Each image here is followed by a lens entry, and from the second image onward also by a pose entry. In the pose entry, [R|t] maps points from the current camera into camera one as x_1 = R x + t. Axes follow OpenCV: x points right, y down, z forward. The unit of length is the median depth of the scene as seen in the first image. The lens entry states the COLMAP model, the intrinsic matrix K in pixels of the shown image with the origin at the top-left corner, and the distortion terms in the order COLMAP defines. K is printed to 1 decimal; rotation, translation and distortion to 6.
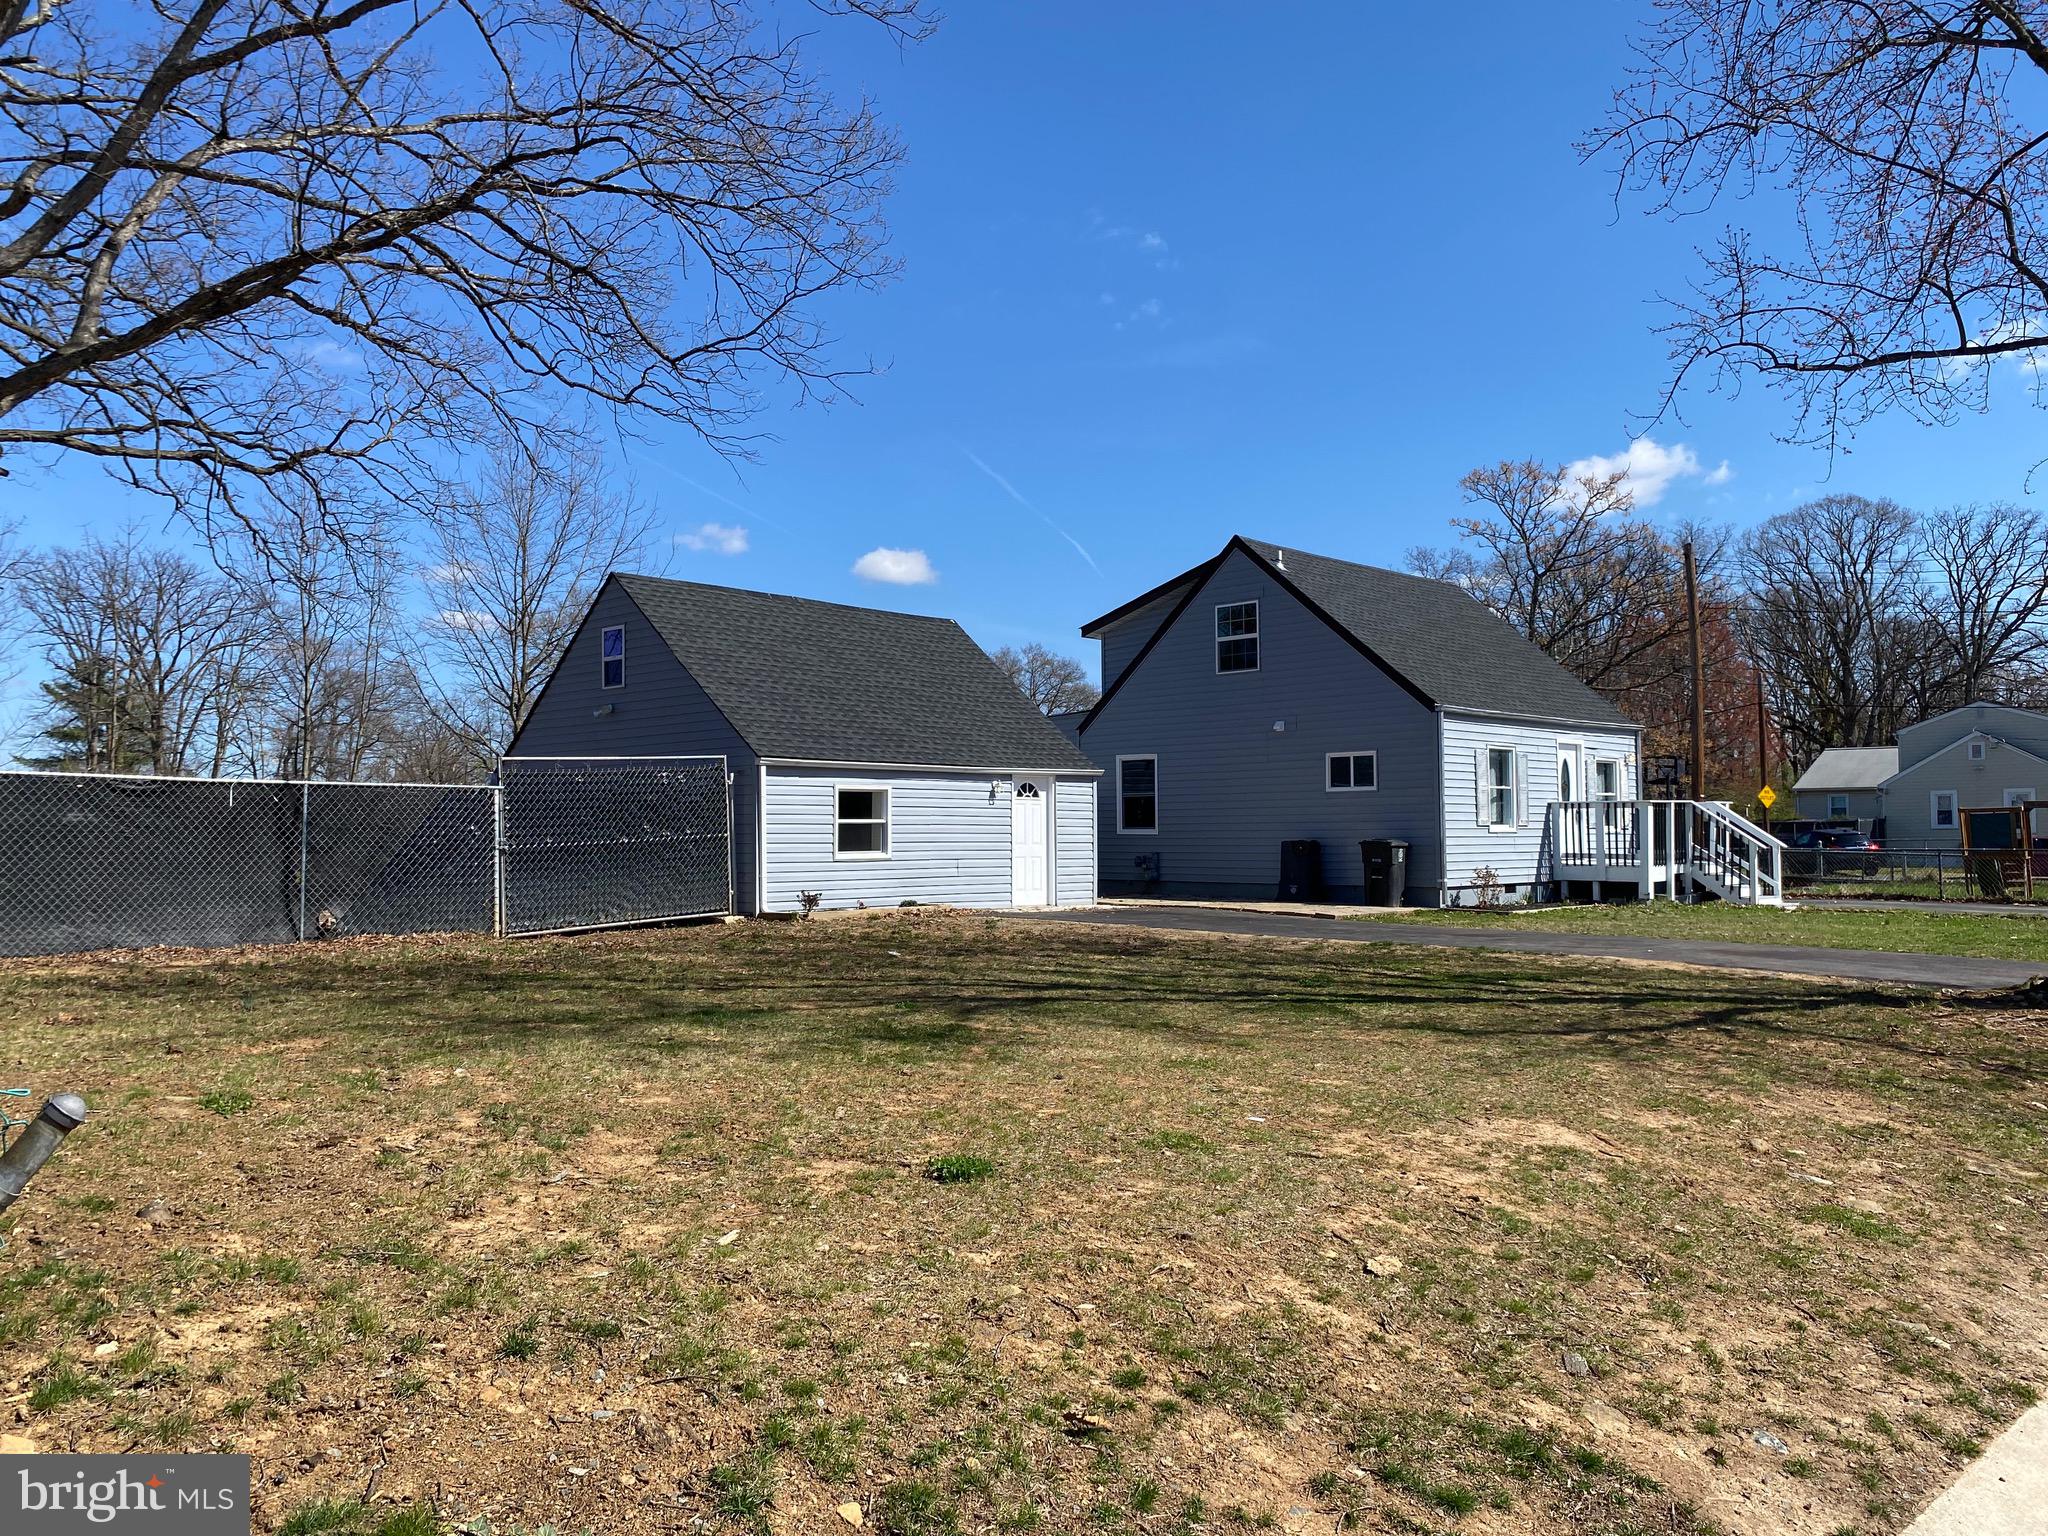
lens RADIAL K [[1570.0, 0, 977.6], [0, 1570.0, 742.4], [0, 0, 1]] dist [0.035515, -0.043636]
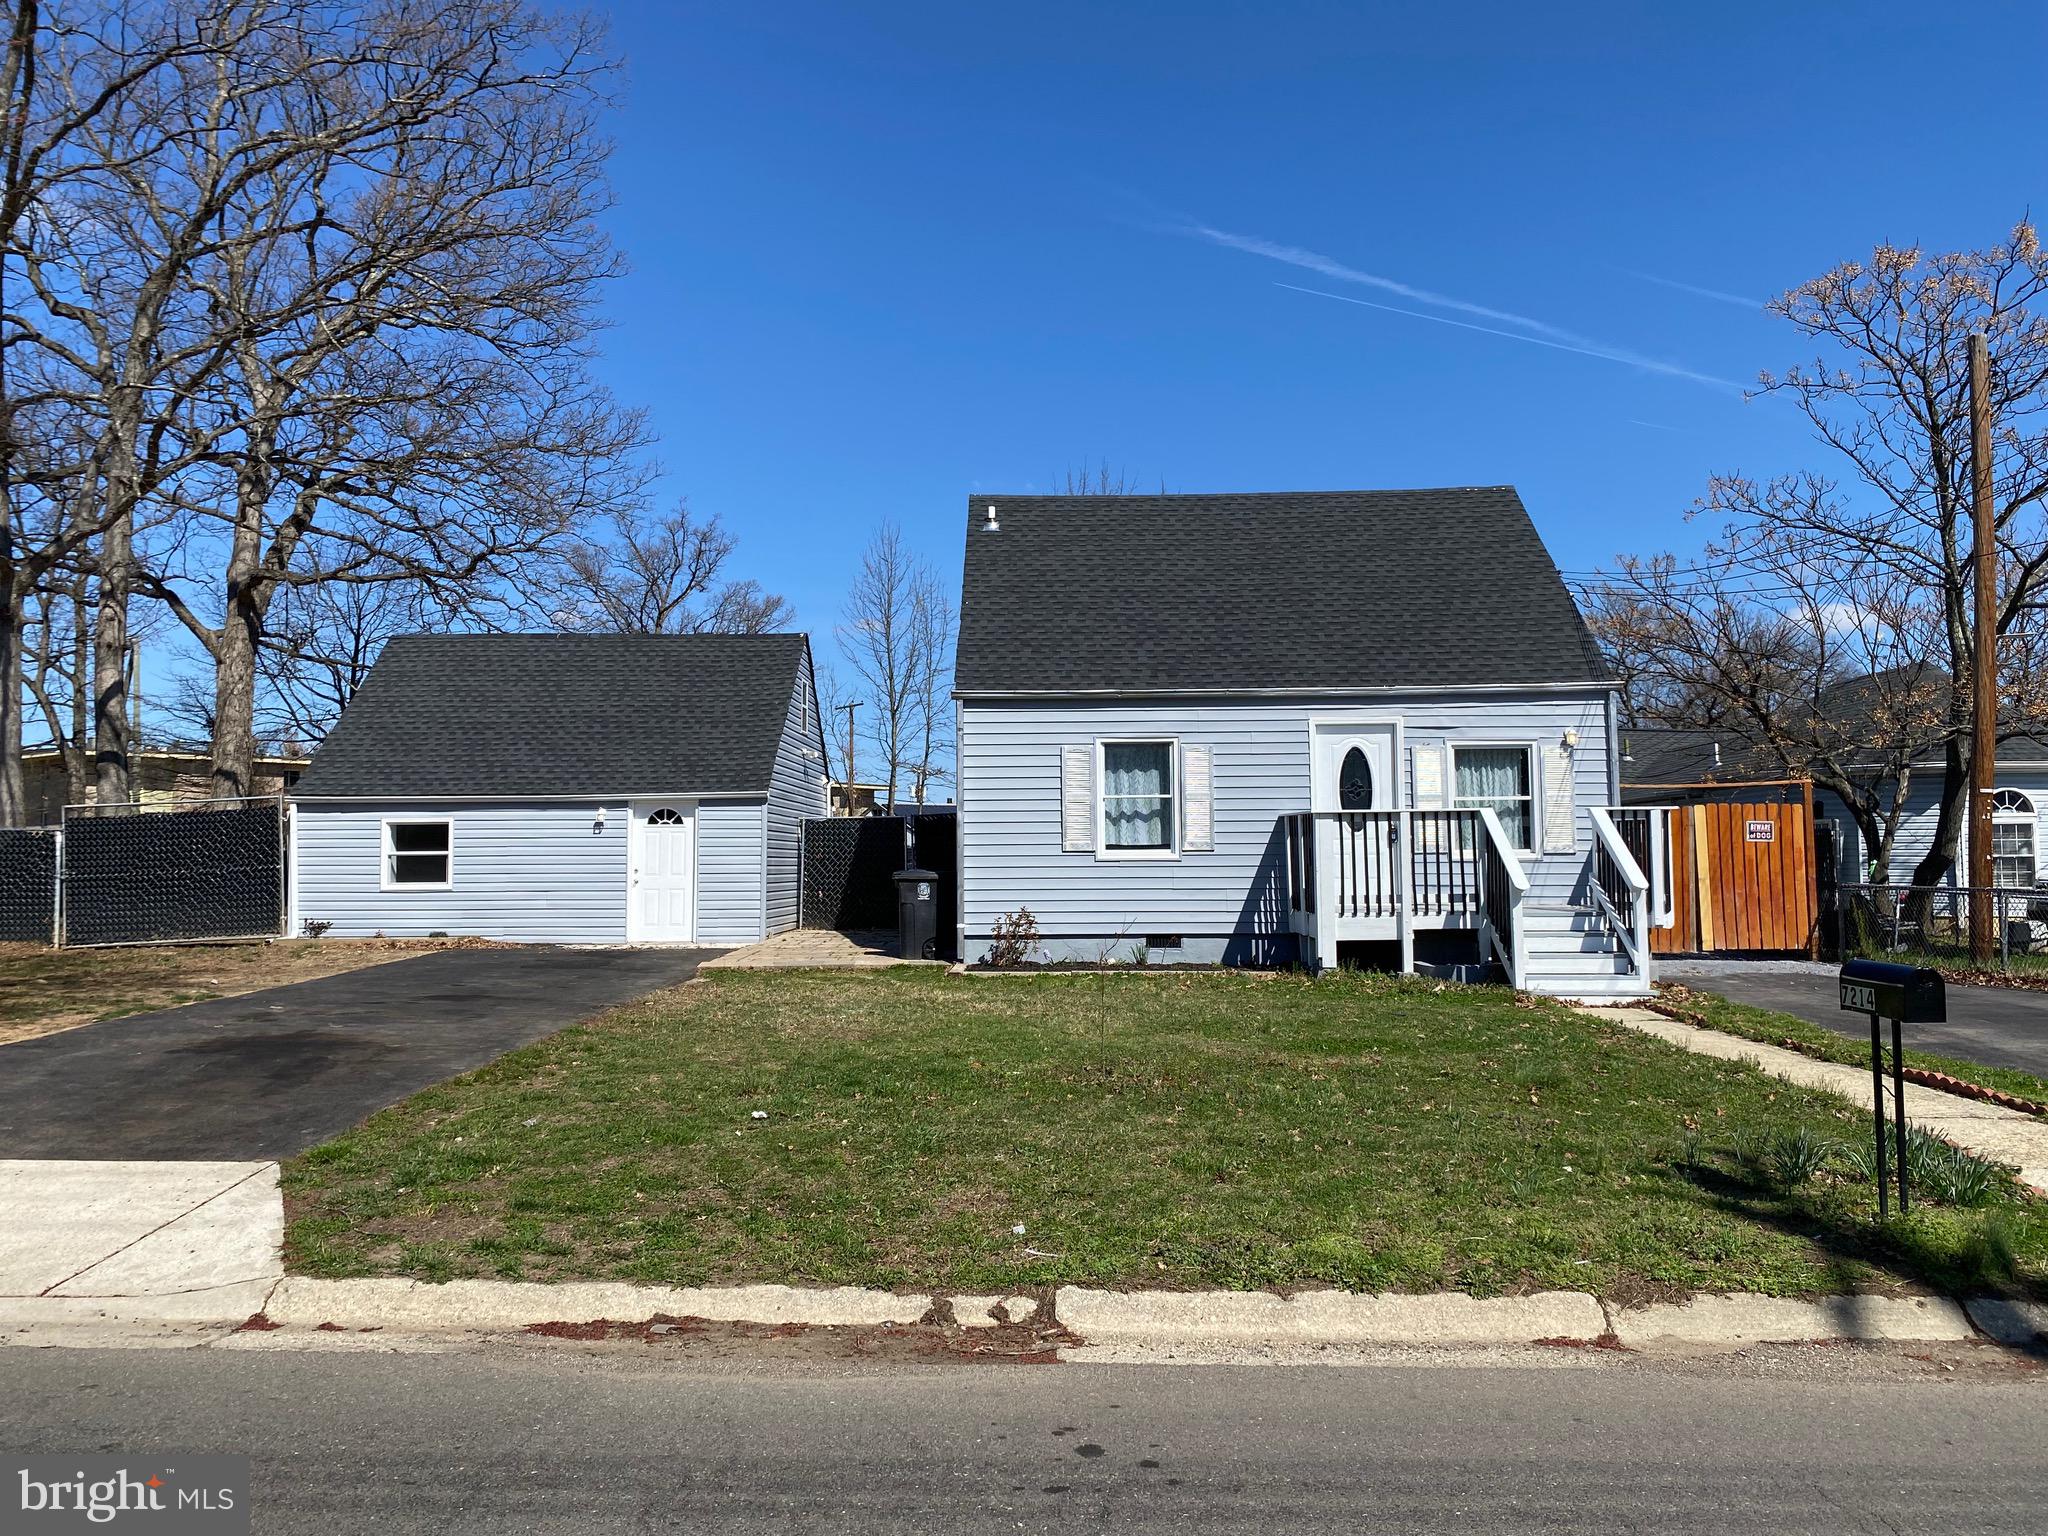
lens RADIAL K [[1570.0, 0, 1021.4], [0, 1570.0, 769.4], [0, 0, 1]] dist [0.035515, -0.043636]
pose [[0.684139, -0.042039, -0.728139, 0.854241], [0.046467, 0.998822, -0.014007, 0.025263], [0.727870, -0.024252, 0.685286, 0.513867]]
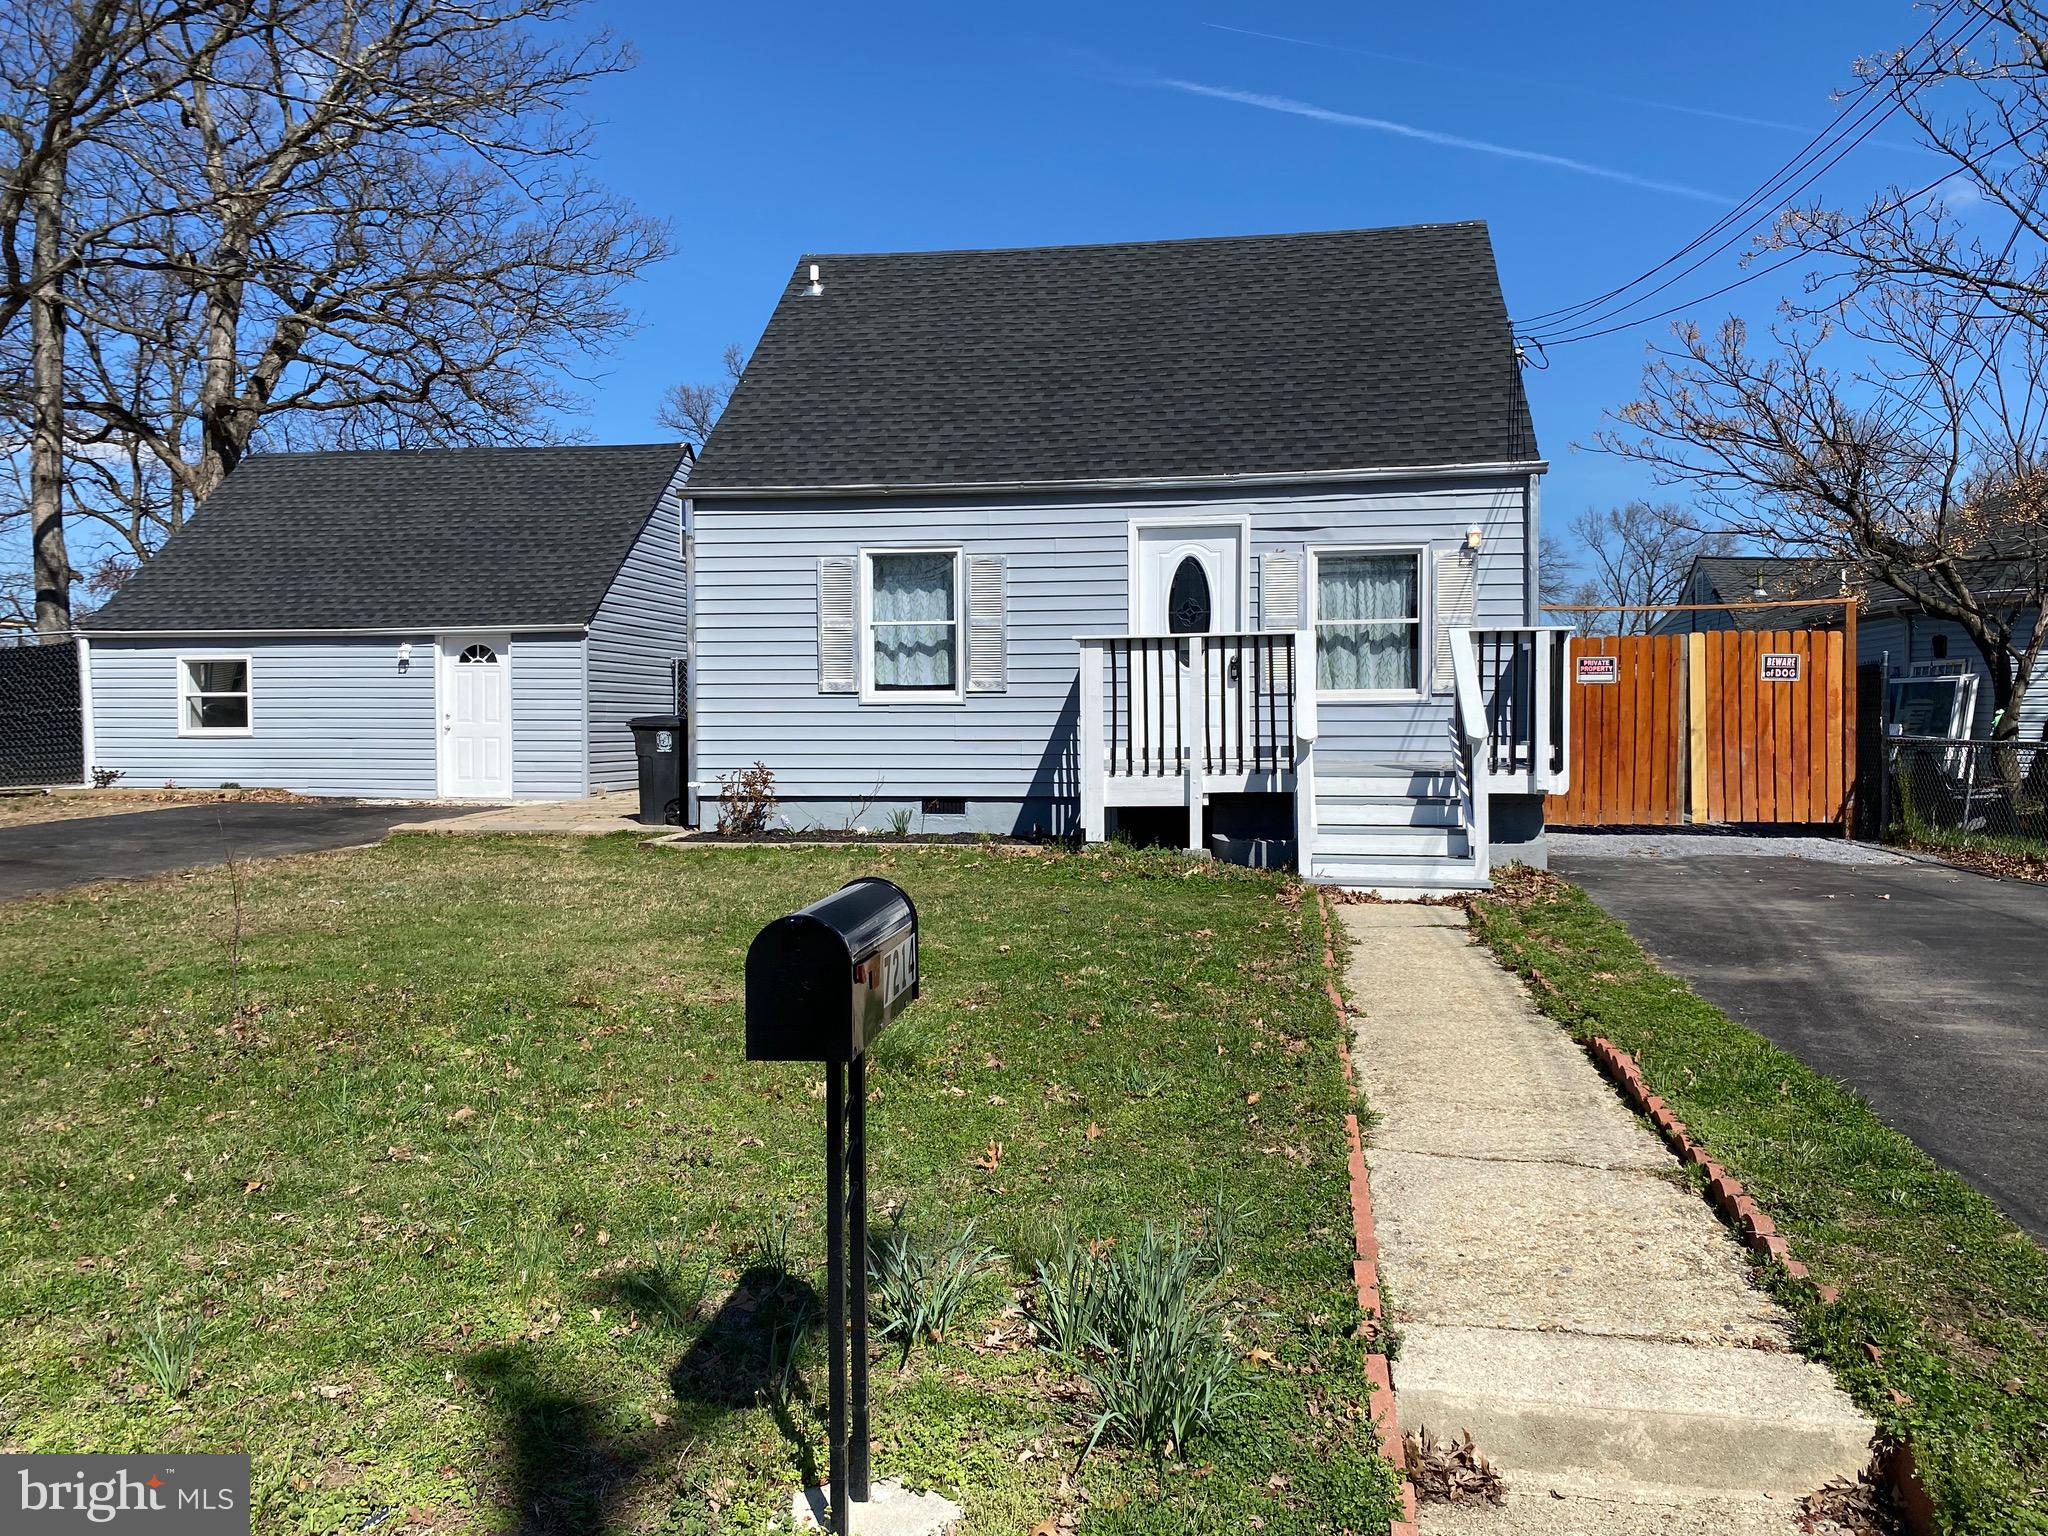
lens RADIAL K [[1570.0, 0, 1033.0], [0, 1570.0, 774.4], [0, 0, 1]] dist [0.035515, -0.043636]
pose [[0.582037, 0.032312, -0.812520, 0.853246], [0.048007, 0.996102, 0.074002, 0.045647], [0.811744, -0.082079, 0.578217, 0.755788]]
